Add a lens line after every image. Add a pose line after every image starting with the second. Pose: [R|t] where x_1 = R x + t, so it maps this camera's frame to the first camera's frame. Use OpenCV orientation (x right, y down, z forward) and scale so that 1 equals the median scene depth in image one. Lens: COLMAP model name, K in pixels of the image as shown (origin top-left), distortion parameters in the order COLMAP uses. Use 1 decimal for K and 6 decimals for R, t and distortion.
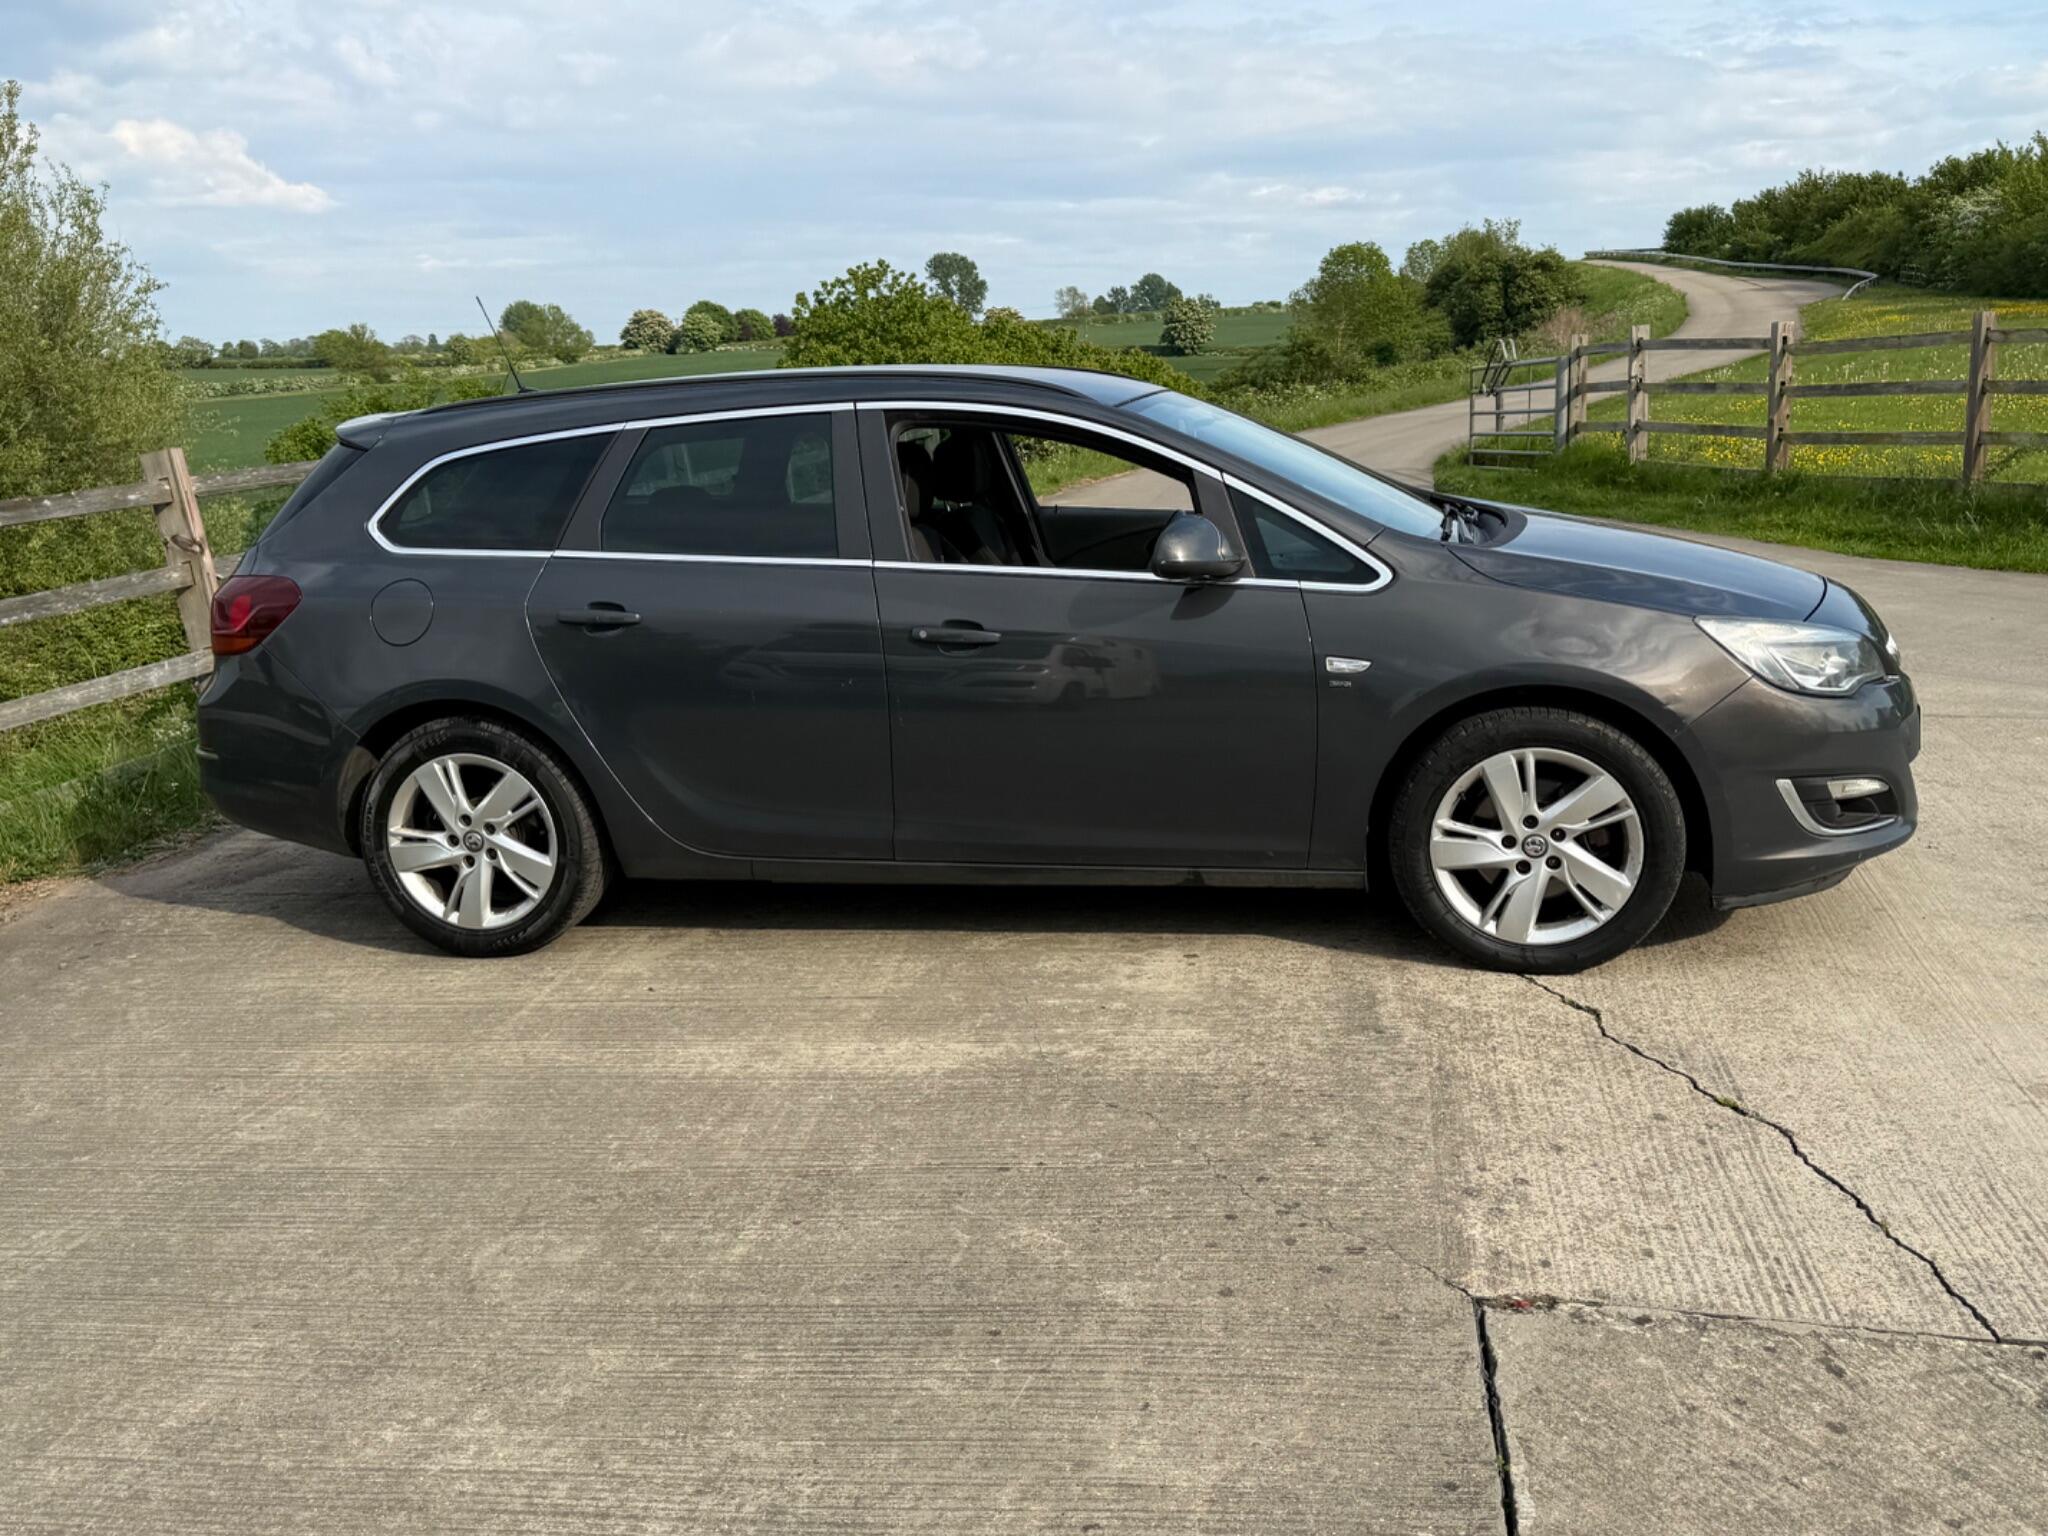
lens RADIAL K [[1914.4, 0, 1015.2], [0, 1914.4, 776.1], [0, 0, 1]] dist [0.027723, 0.000000]
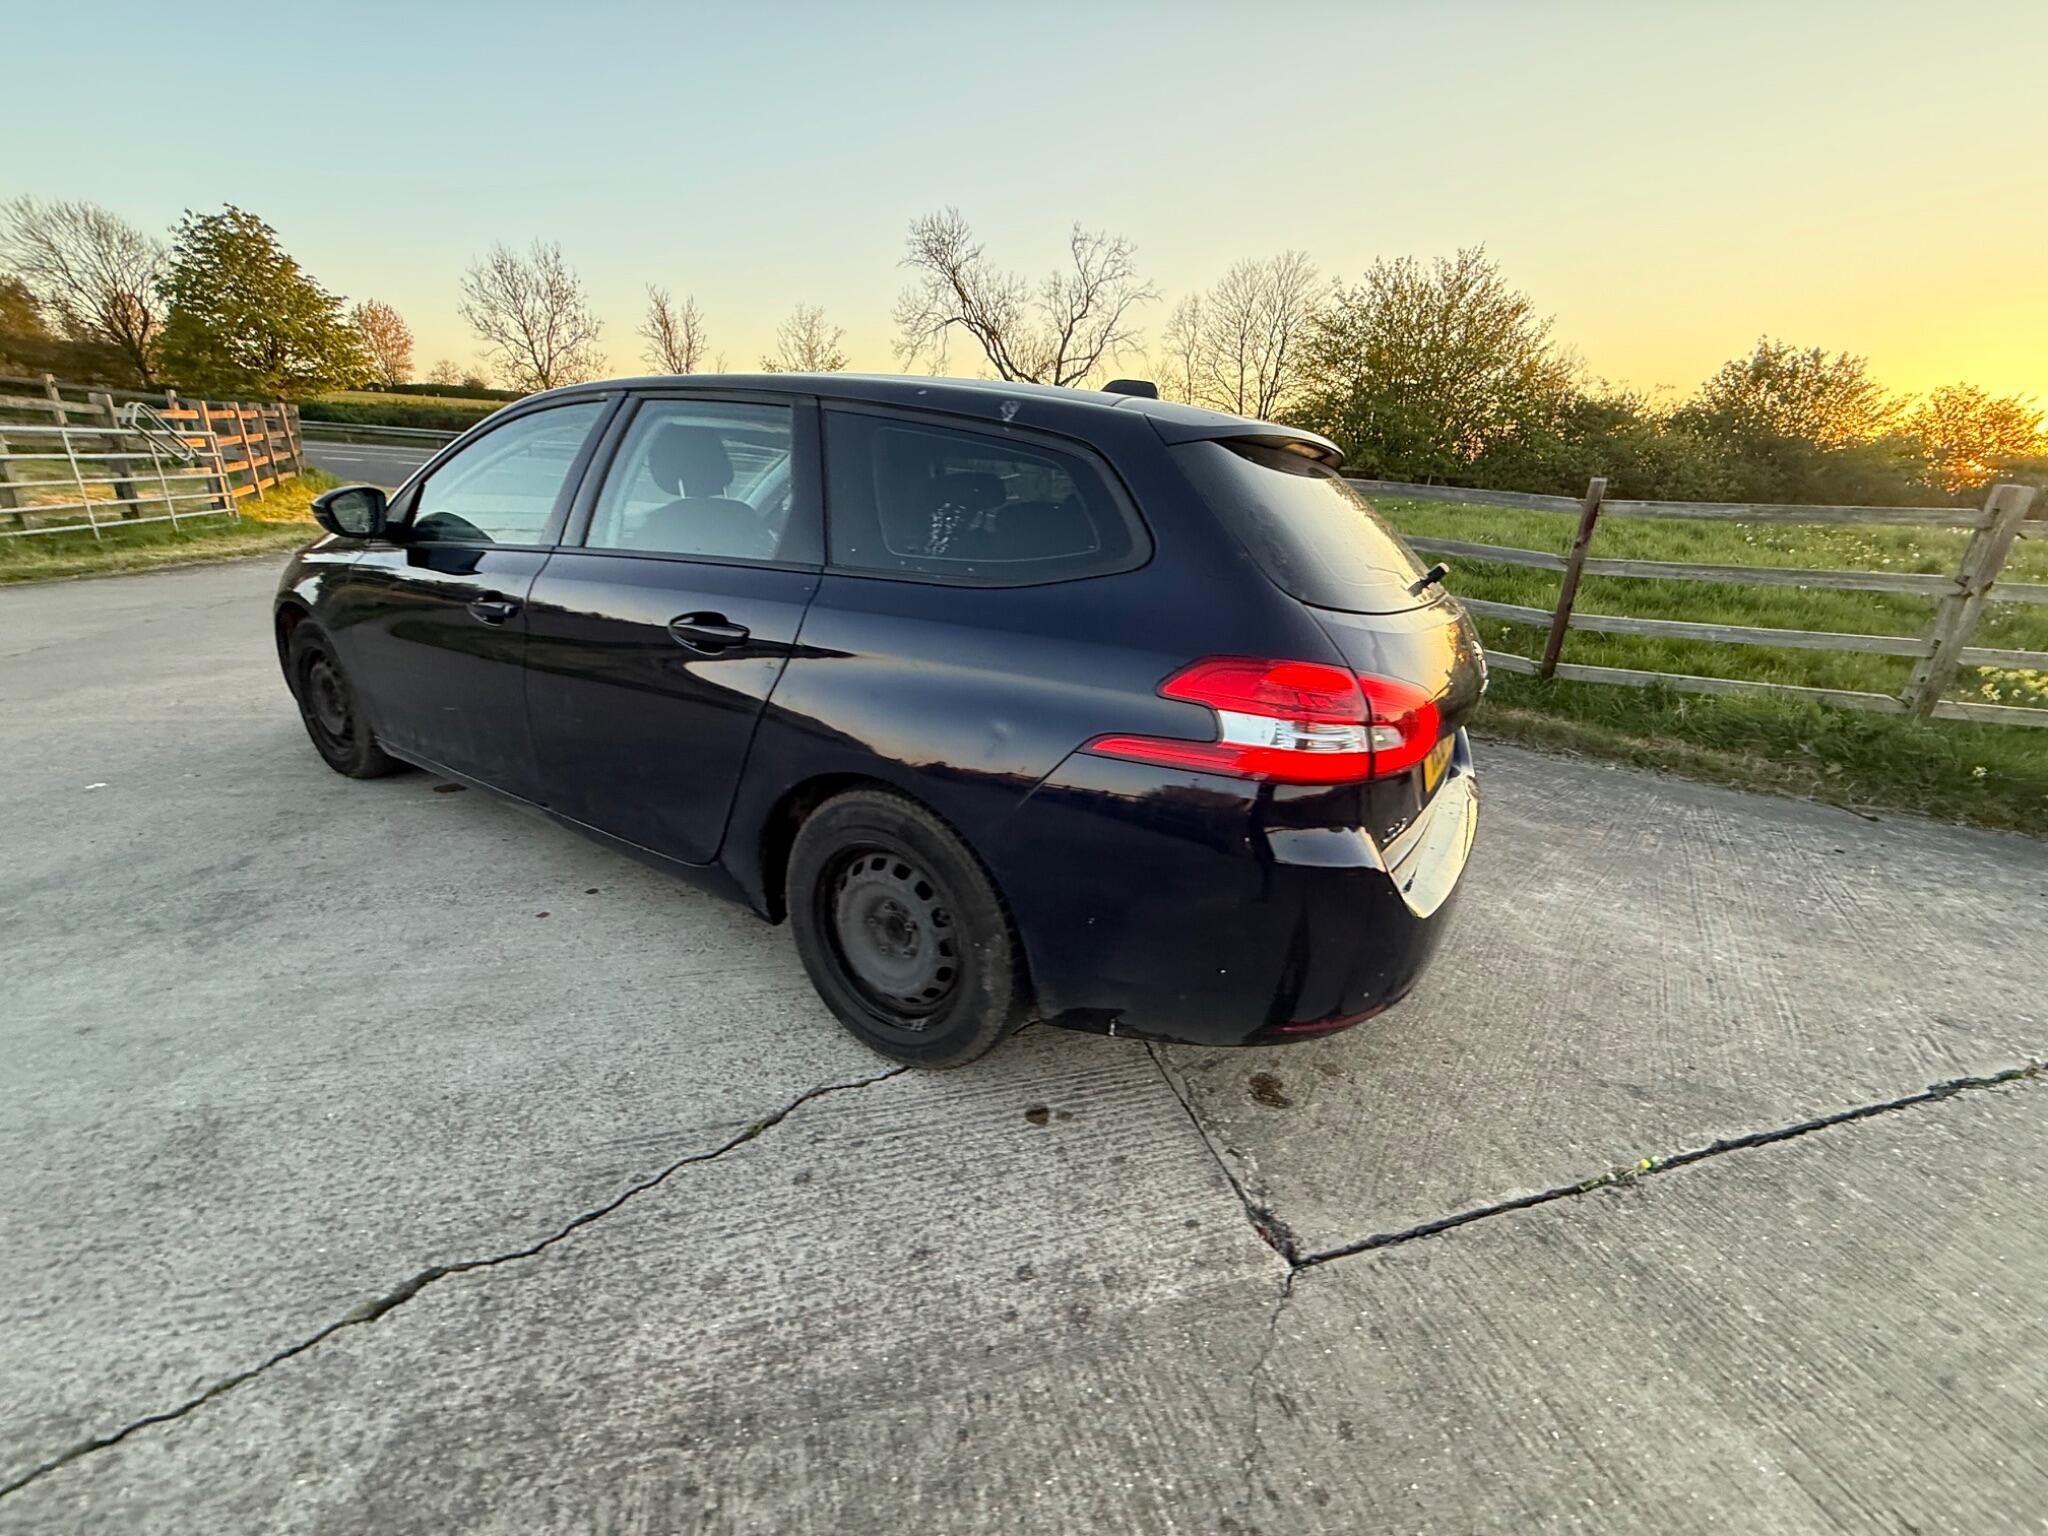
lens RADIAL K [[816.4, 0, 1013.1], [0, 816.4, 768.2], [0, 0, 1]] dist [0.000520, -0.000203]
pose [[-0.455539, -0.305856, 0.836024, 0.009886], [0.150233, 0.899242, 0.410844, -0.127810], [-0.877448, 0.312754, -0.363690, 0.815418]]
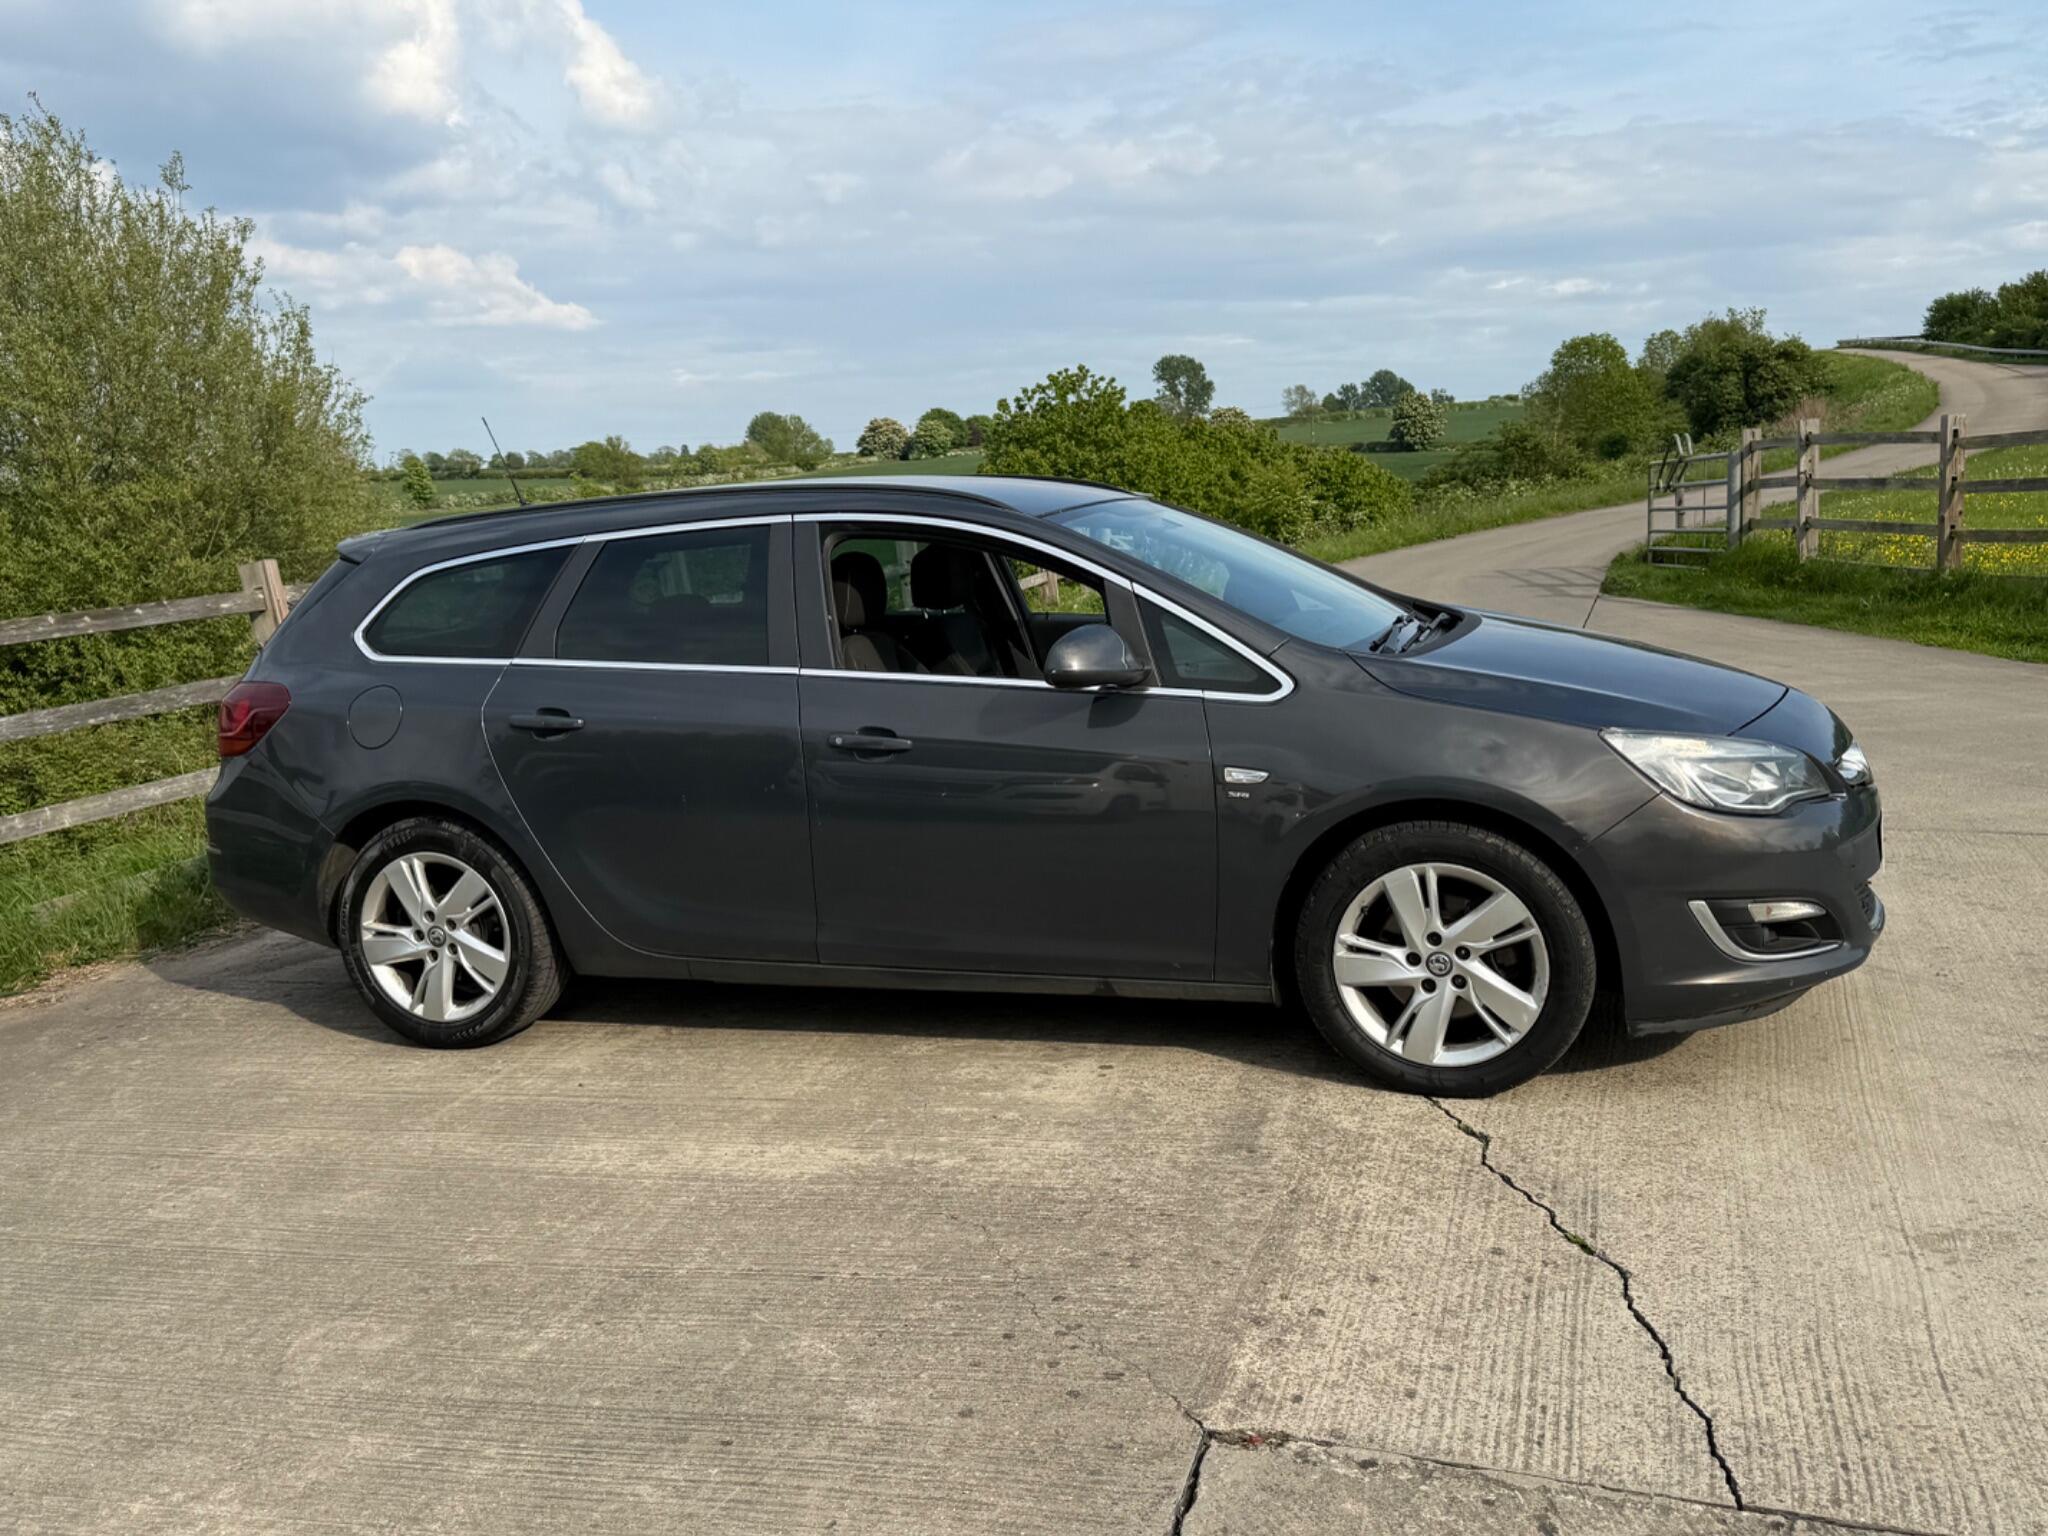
lens RADIAL K [[1914.4, 0, 997.3], [0, 1914.4, 799.7], [0, 0, 1]] dist [0.027723, 0.000000]
pose [[0.991375, 0.011062, -0.130584, 0.172600], [-0.016095, 0.999165, -0.037550, -0.006606], [0.130060, 0.039328, 0.990726, 0.006601]]
